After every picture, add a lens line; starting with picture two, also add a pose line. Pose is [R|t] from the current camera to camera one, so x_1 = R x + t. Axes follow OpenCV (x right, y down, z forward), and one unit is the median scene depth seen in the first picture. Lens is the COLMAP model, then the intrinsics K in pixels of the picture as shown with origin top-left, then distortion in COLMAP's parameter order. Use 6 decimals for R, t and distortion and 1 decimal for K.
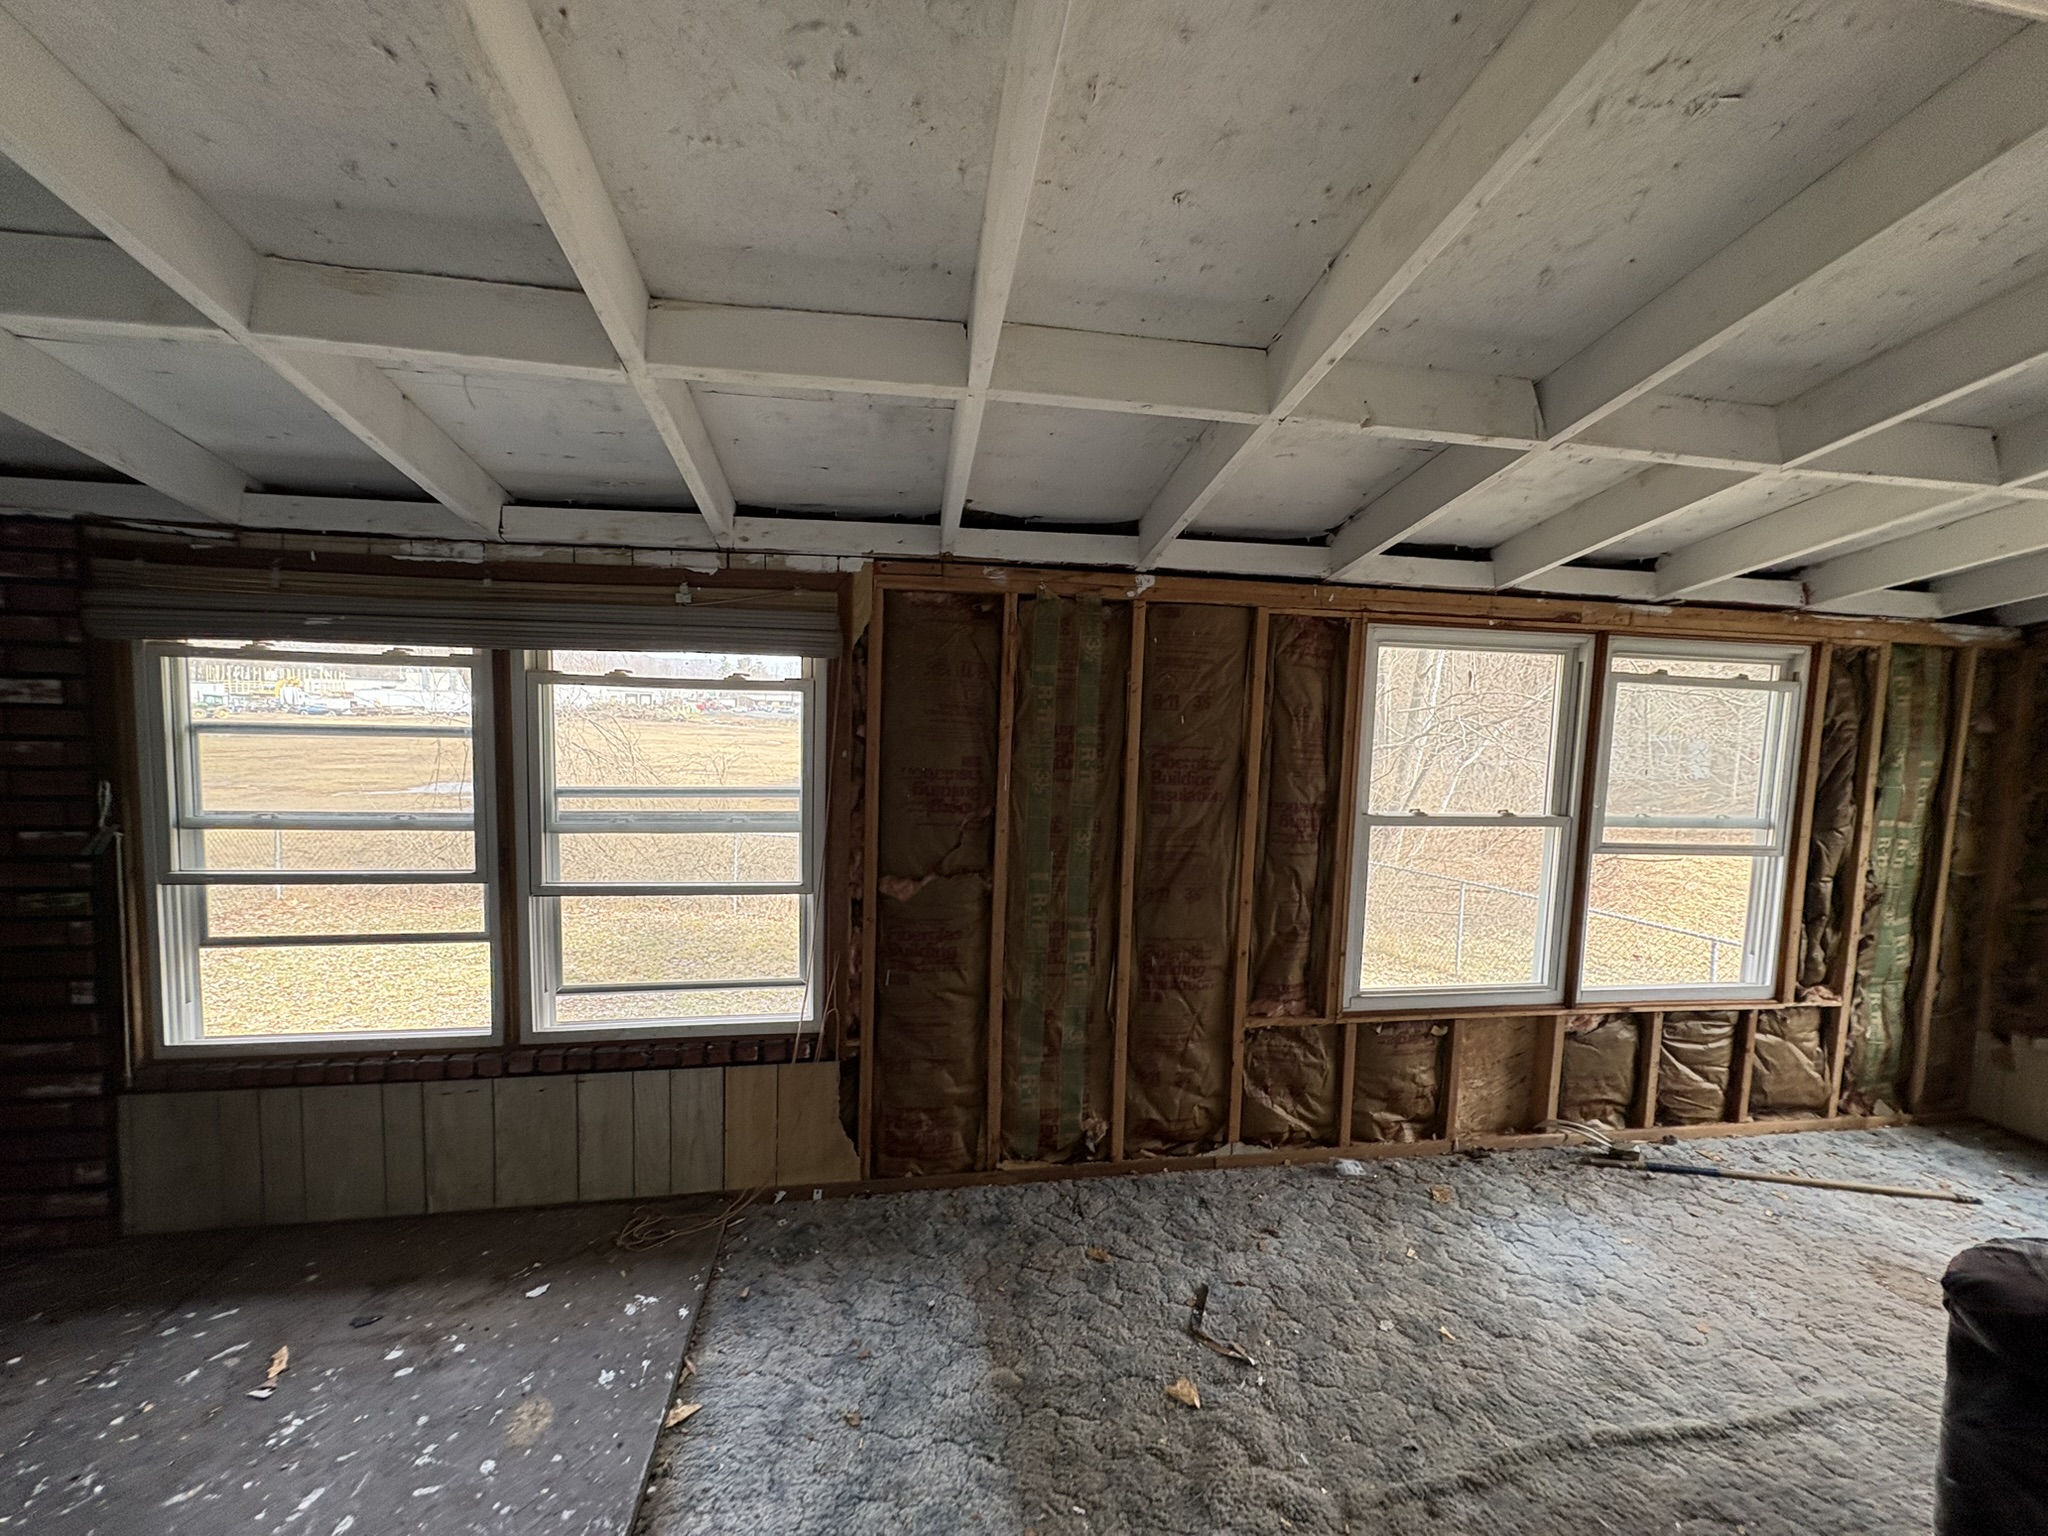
lens RADIAL K [[811.7, 0, 1023.3], [0, 811.7, 768.7], [0, 0, 1]] dist [0.001191, 0.000244]
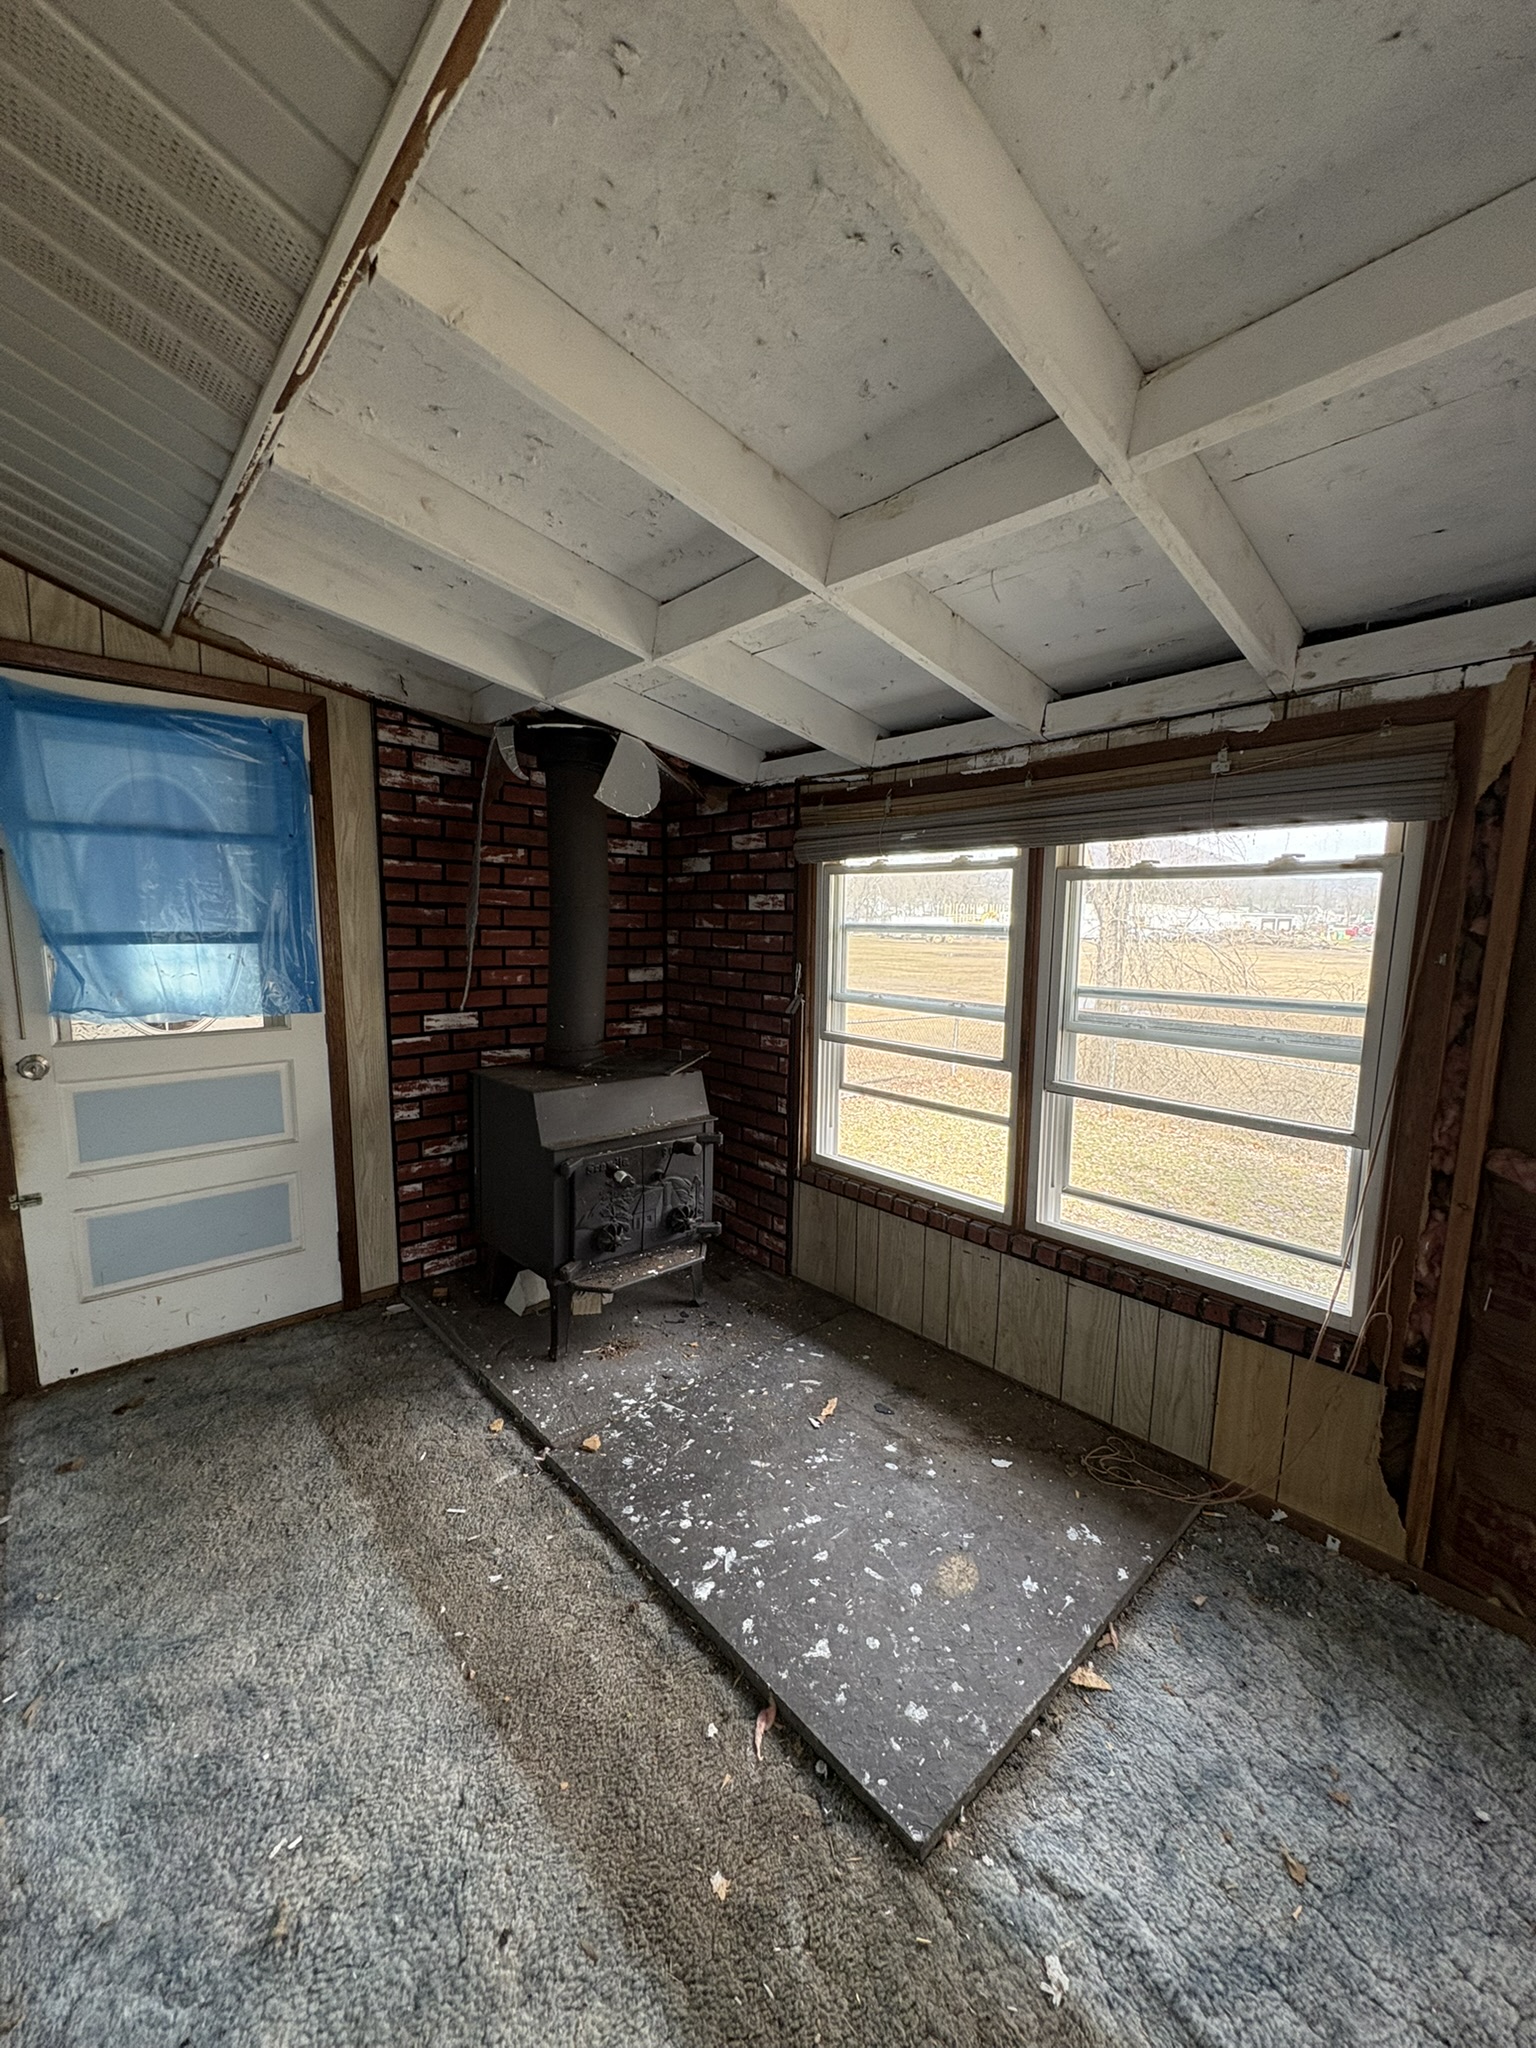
lens RADIAL K [[811.7, 0, 768.1], [0, 811.7, 1026.2], [0, 0, 1]] dist [0.001191, 0.000244]
pose [[0.544551, 0.092588, -0.833602, 0.048820], [-0.059899, 0.995644, 0.071457, 0.023551], [0.836586, 0.011020, 0.547724, 0.146878]]
